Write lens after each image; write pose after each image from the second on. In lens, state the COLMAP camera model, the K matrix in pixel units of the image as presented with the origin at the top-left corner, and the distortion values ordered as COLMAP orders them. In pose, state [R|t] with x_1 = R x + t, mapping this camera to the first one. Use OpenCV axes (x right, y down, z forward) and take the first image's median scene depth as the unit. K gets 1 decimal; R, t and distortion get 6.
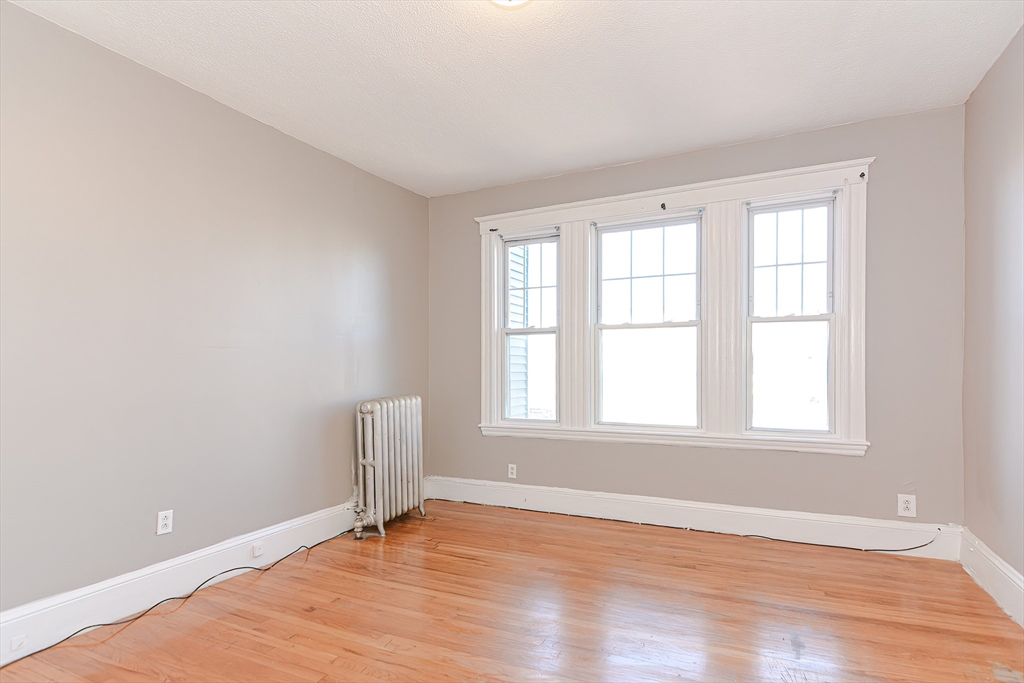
lens RADIAL K [[495.2, 0, 548.8], [0, 495.2, 366.2], [0, 0, 1]] dist [0.014462, -0.008948]
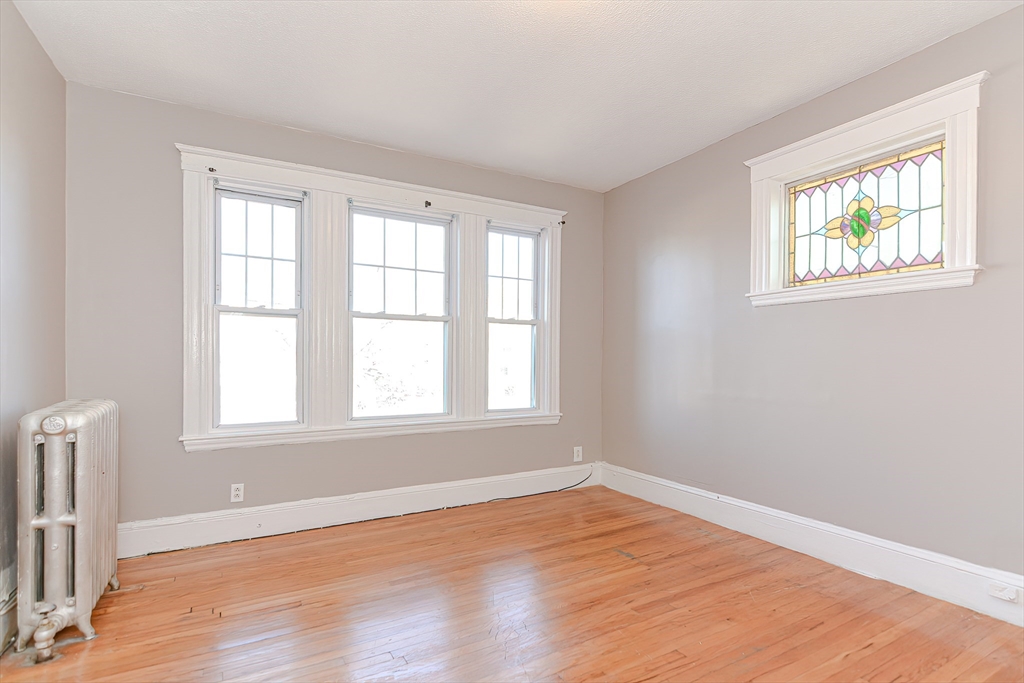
lens RADIAL K [[495.2, 0, 502.1], [0, 495.2, 359.2], [0, 0, 1]] dist [0.014462, -0.008948]
pose [[0.610392, 0.008054, 0.792059, -0.469957], [-0.008367, 0.999958, -0.003720, 0.005310], [-0.792055, -0.004356, 0.610434, 0.226851]]
